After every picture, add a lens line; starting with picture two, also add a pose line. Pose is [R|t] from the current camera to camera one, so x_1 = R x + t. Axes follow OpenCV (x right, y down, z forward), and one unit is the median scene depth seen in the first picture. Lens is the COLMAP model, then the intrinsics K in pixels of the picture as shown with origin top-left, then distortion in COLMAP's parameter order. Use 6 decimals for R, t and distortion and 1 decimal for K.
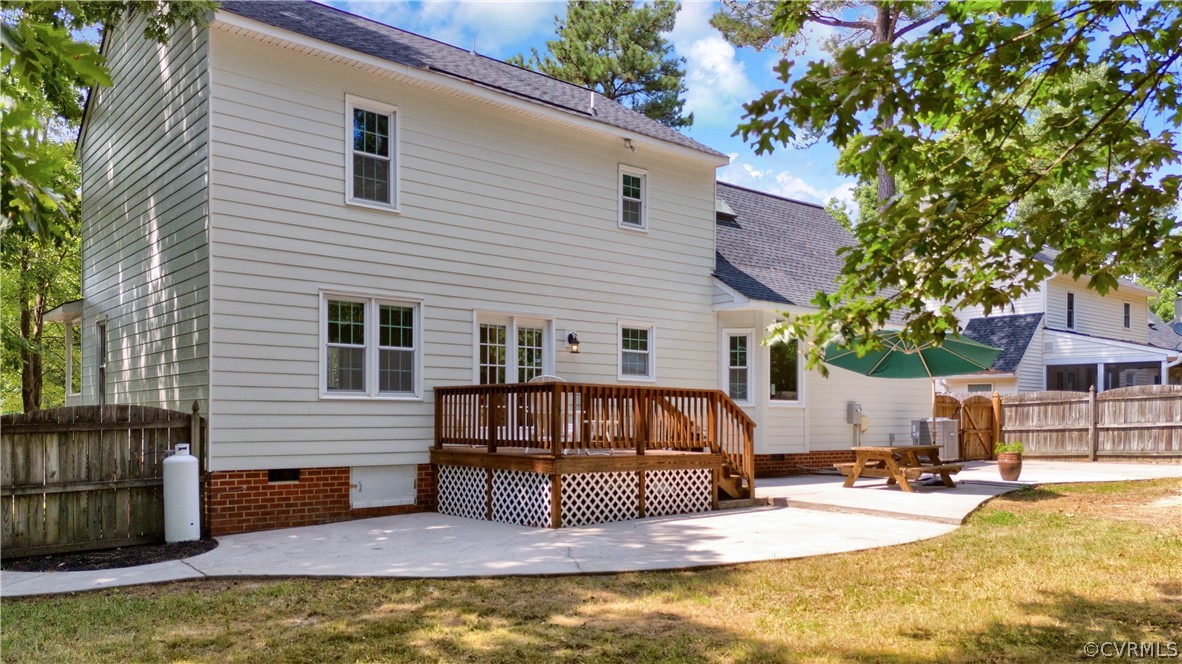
lens RADIAL K [[885.8, 0, 591.3], [0, 885.8, 335.9], [0, 0, 1]] dist [0.010700, -0.005795]
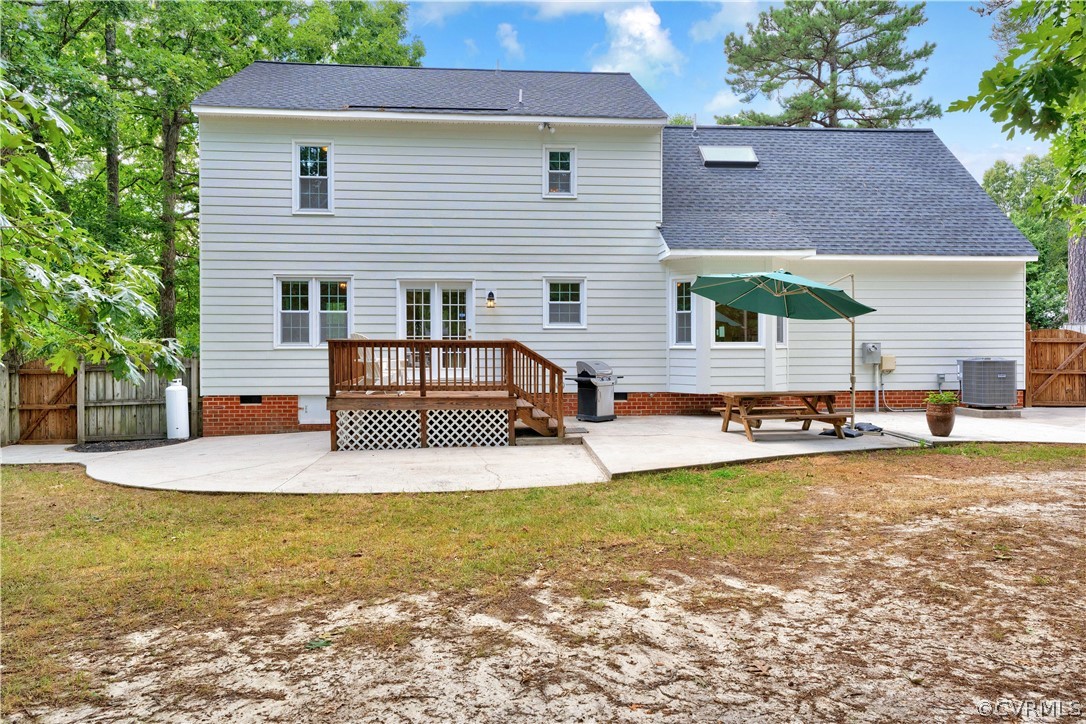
lens RADIAL K [[553.9, 0, 541.6], [0, 553.9, 330.5], [0, 0, 1]] dist [-0.001479, 0.001053]
pose [[0.803047, -0.037133, -0.594757, 0.571539], [0.061057, 0.997931, 0.020135, 0.046876], [0.592779, -0.052484, 0.803653, 0.501550]]
